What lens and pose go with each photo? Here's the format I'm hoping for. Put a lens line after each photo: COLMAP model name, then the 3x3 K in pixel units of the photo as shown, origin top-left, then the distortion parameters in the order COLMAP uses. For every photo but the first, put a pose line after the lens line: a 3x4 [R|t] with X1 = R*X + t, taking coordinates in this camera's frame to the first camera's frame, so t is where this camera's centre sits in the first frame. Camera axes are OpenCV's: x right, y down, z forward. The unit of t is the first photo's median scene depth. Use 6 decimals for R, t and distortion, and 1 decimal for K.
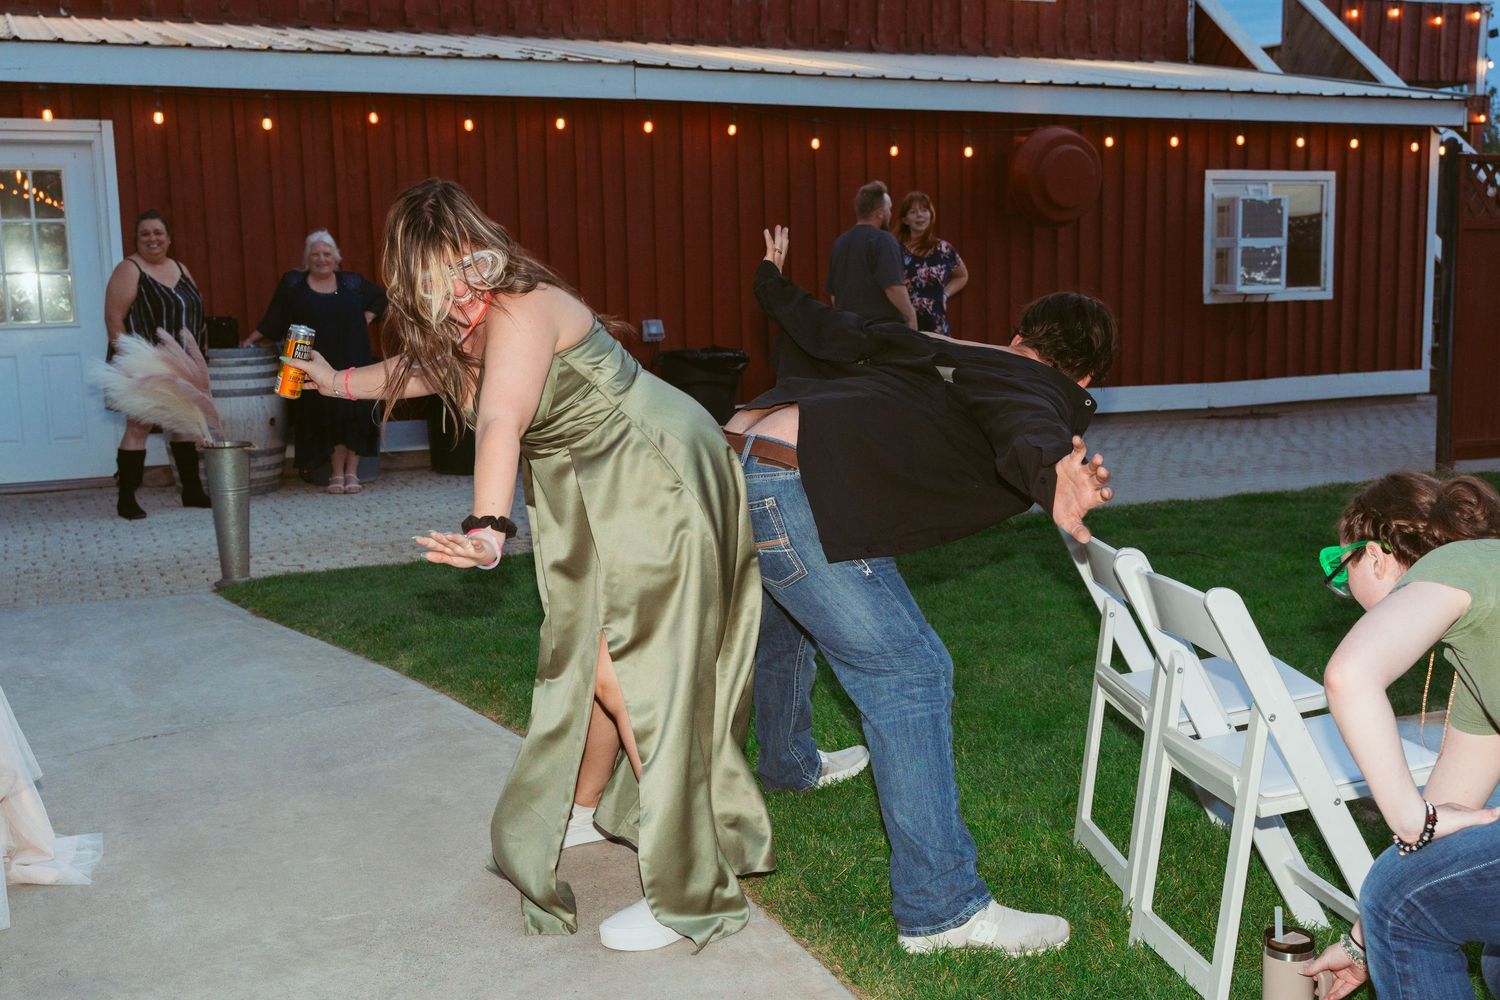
lens RADIAL K [[1725.8, 0, 728.6], [0, 1725.8, 488.7], [0, 0, 1]] dist [0.007578, 0.000000]
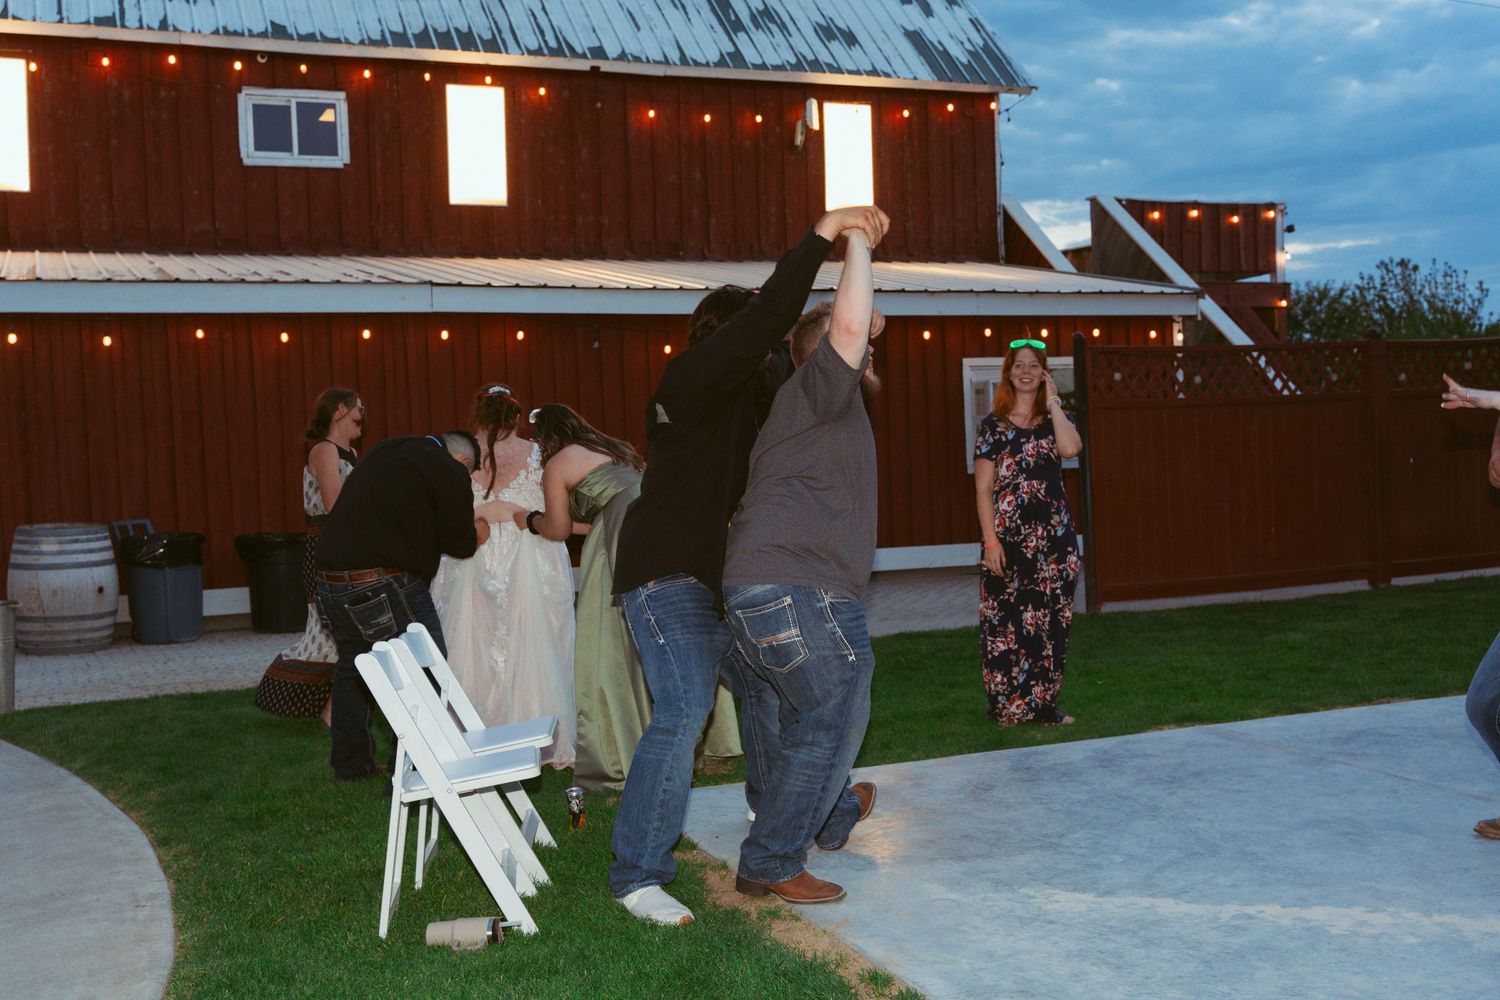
lens RADIAL K [[1704.7, 0, 749.1], [0, 1704.7, 476.9], [0, 0, 1]] dist [0.018137, 0.000000]
pose [[0.999693, -0.020224, -0.014312, 0.144310], [0.018527, 0.993745, -0.110127, 0.015733], [0.016450, 0.109828, 0.993815, -0.118323]]
